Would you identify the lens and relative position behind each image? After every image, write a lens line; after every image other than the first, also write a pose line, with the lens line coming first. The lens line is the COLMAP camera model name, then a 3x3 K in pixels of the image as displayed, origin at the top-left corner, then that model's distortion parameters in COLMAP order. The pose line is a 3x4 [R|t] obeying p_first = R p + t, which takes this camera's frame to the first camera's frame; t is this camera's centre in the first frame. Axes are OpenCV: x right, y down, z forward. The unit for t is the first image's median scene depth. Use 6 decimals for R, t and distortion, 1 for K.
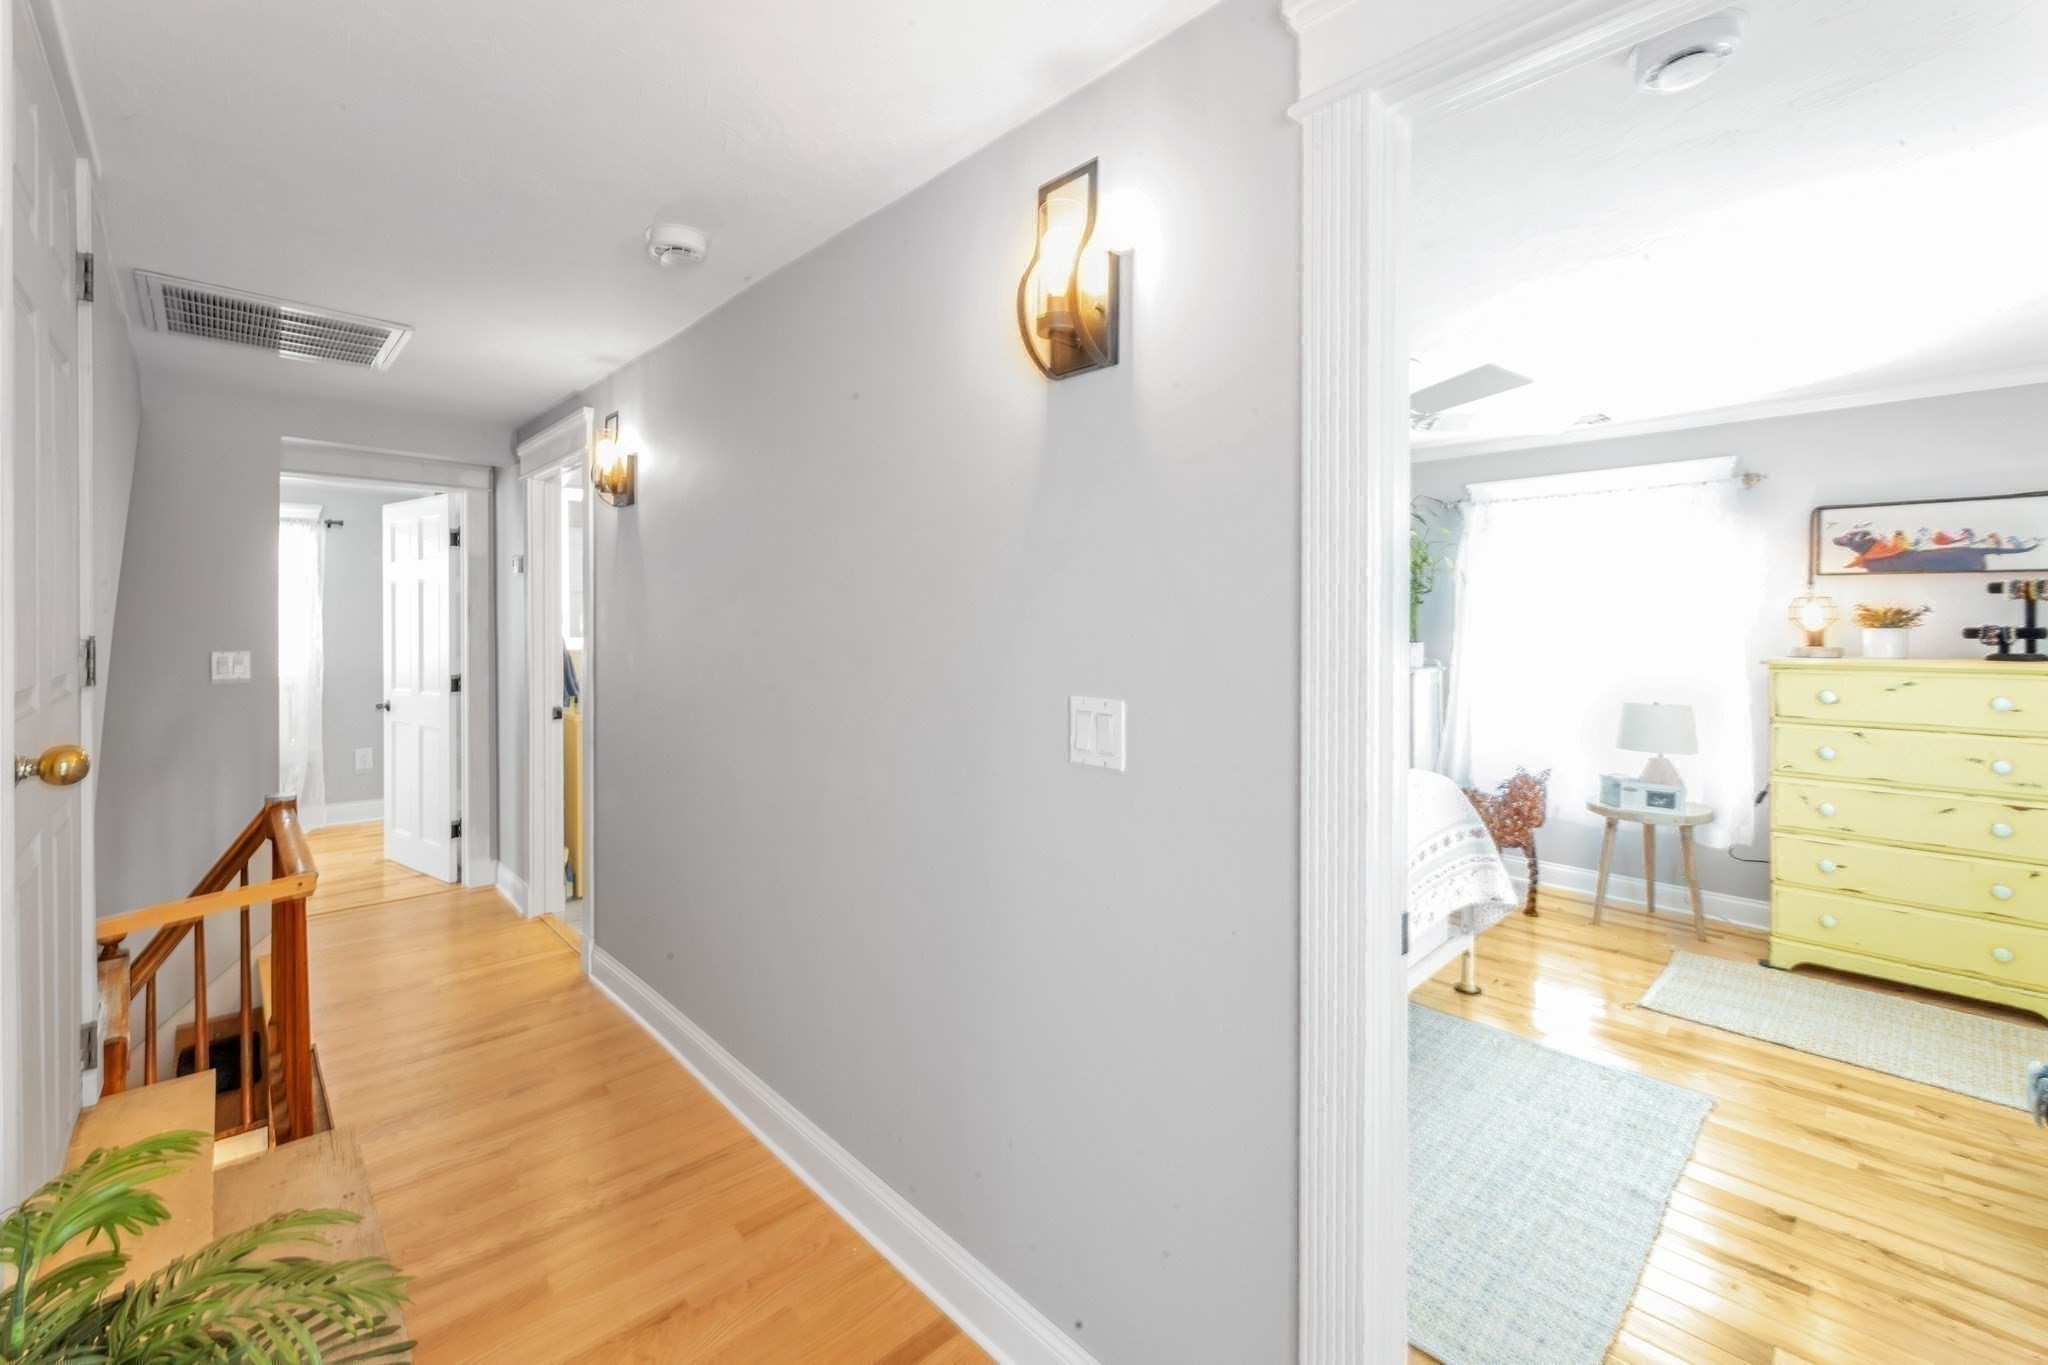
lens RADIAL K [[862.2, 0, 1024.3], [0, 862.2, 627.6], [0, 0, 1]] dist [0.003047, 0.000137]
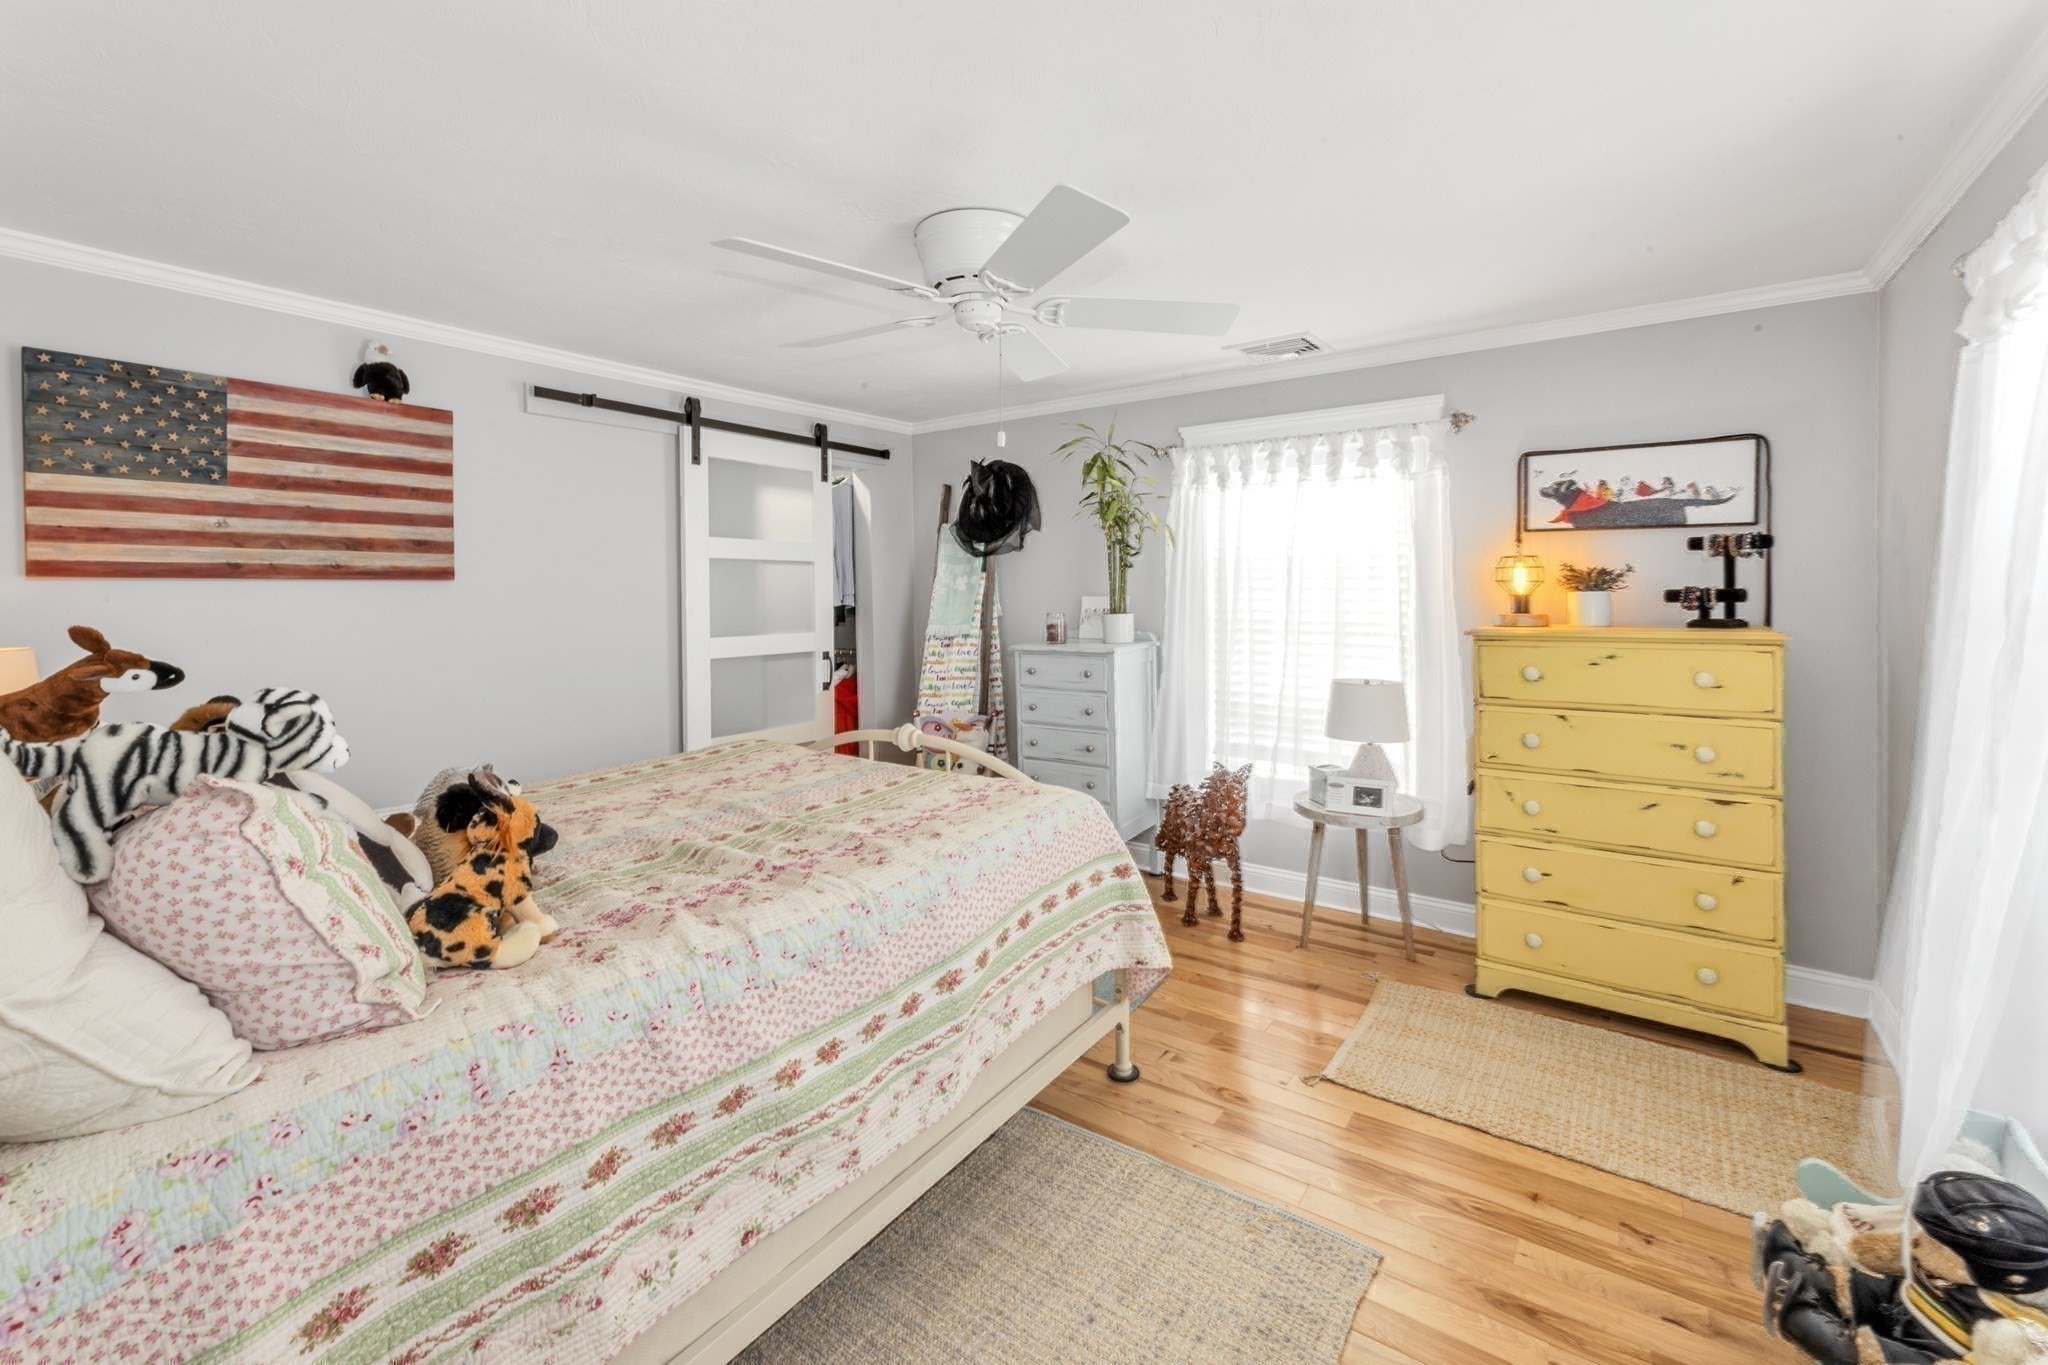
lens RADIAL K [[855.6, 0, 1036.2], [0, 855.6, 601.1], [0, 0, 1]] dist [-0.003684, 0.001291]
pose [[0.980537, -0.009153, 0.196123, 0.291418], [0.008833, 0.999958, 0.002505, 0.003527], [-0.196138, -0.000724, 0.980576, 0.277075]]
